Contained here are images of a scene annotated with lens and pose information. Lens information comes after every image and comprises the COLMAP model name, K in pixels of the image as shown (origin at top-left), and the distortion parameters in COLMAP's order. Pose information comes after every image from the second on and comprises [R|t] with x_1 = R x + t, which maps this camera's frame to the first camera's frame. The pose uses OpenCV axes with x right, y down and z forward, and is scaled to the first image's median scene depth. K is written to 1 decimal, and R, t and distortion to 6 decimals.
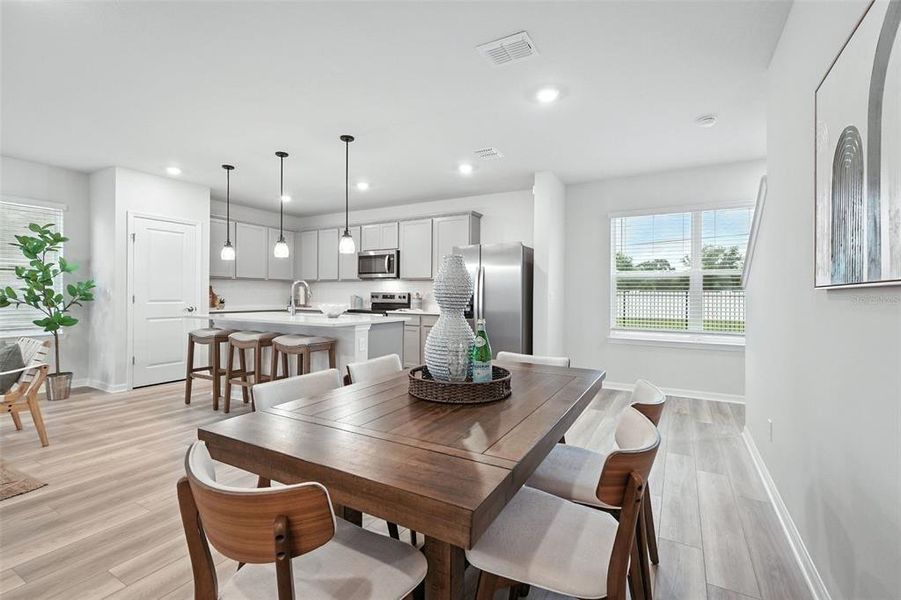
lens RADIAL K [[403.4, 0, 451.0], [0, 403.4, 294.5], [0, 0, 1]] dist [0.011890, 0.000914]
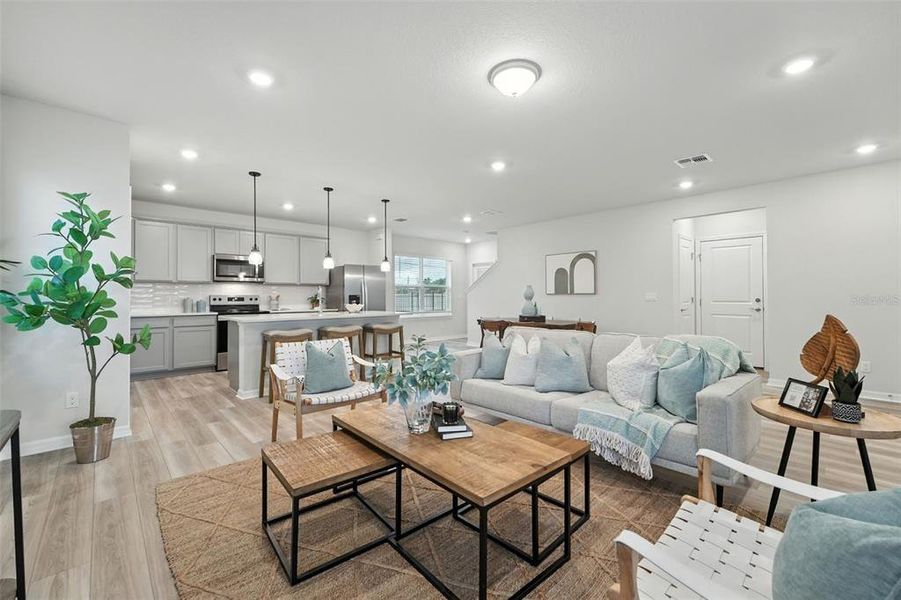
lens RADIAL K [[368.5, 0, 452.0], [0, 368.5, 295.9], [0, 0, 1]] dist [0.000389, 0.000052]
pose [[0.298582, -0.007427, 0.954355, -1.139712], [0.005459, 0.999967, 0.006074, -0.007658], [-0.954368, 0.003396, 0.298612, 0.216474]]
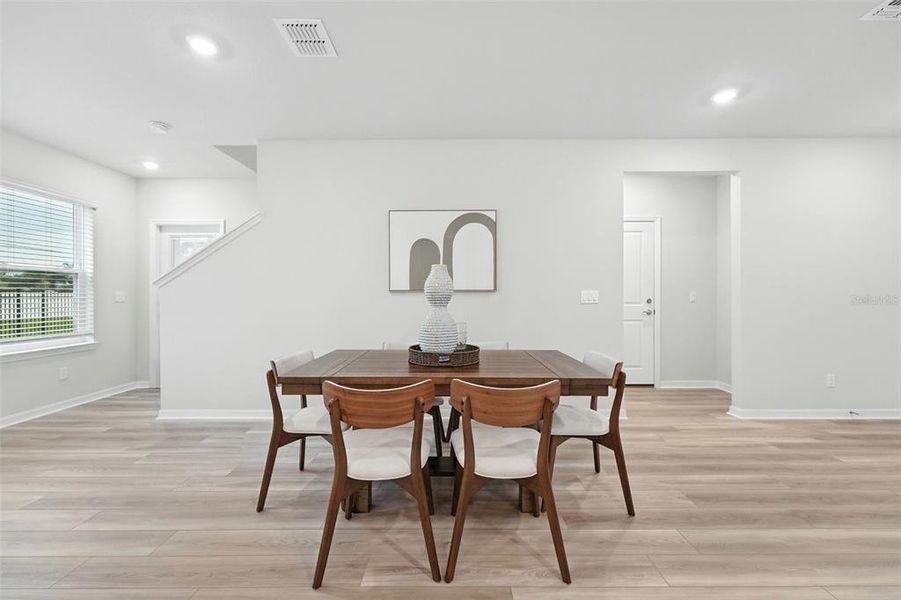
lens RADIAL K [[368.5, 0, 449.9], [0, 368.5, 297.0], [0, 0, 1]] dist [0.000389, 0.000052]
pose [[-0.491519, -0.008228, 0.870828, -0.356651], [-0.001568, 0.999962, 0.008563, 0.000849], [-0.870865, 0.002843, -0.491514, 0.519456]]
